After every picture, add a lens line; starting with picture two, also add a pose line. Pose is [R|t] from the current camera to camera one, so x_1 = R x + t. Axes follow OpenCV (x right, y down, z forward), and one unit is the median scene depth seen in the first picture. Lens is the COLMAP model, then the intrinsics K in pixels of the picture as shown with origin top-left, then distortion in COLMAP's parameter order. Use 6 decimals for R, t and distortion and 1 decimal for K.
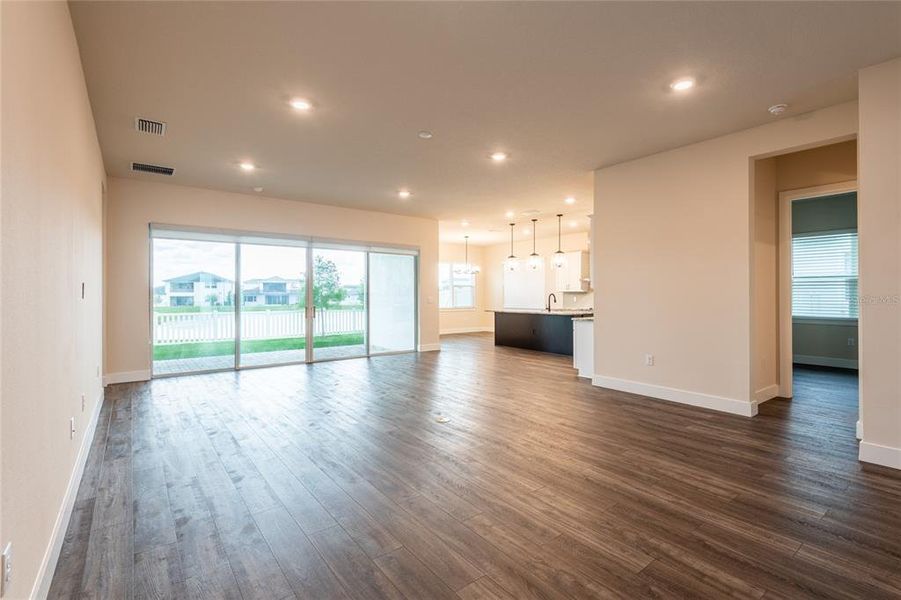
lens RADIAL K [[410.2, 0, 450.1], [0, 410.2, 294.5], [0, 0, 1]] dist [0.037246, -0.022706]
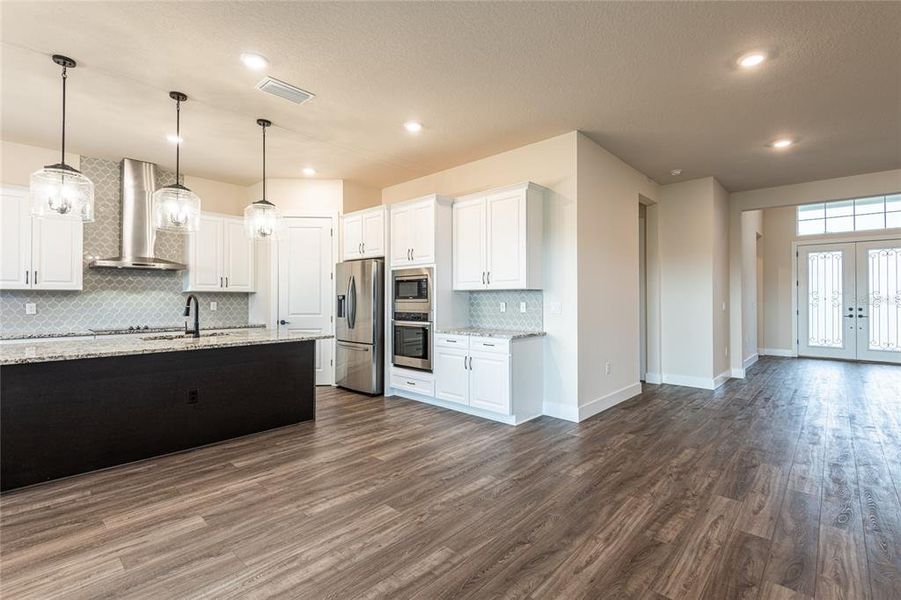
lens RADIAL K [[410.2, 0, 450.1], [0, 410.2, 294.5], [0, 0, 1]] dist [0.037246, -0.022706]
pose [[-0.178084, 0.010936, 0.983954, -0.191404], [-0.001146, 0.999935, -0.011322, 0.001828], [-0.984015, -0.003144, -0.178060, 0.770118]]
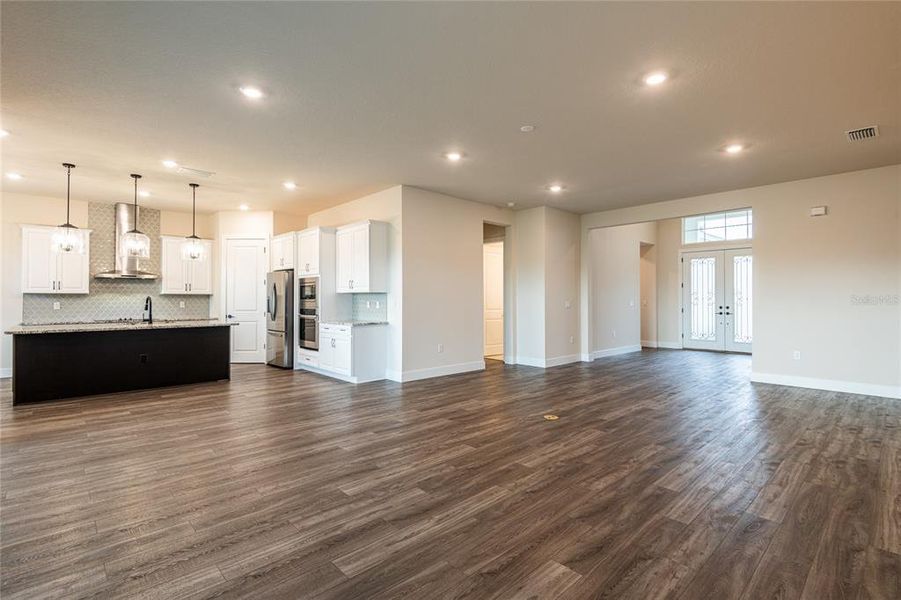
lens RADIAL K [[426.2, 0, 450.9], [0, 426.2, 293.7], [0, 0, 1]] dist [0.026223, -0.025119]
pose [[-0.110838, 0.012874, 0.993755, -0.444311], [-0.000085, 0.999916, -0.012963, 0.001654], [-0.993838, -0.001521, -0.110828, 0.565769]]
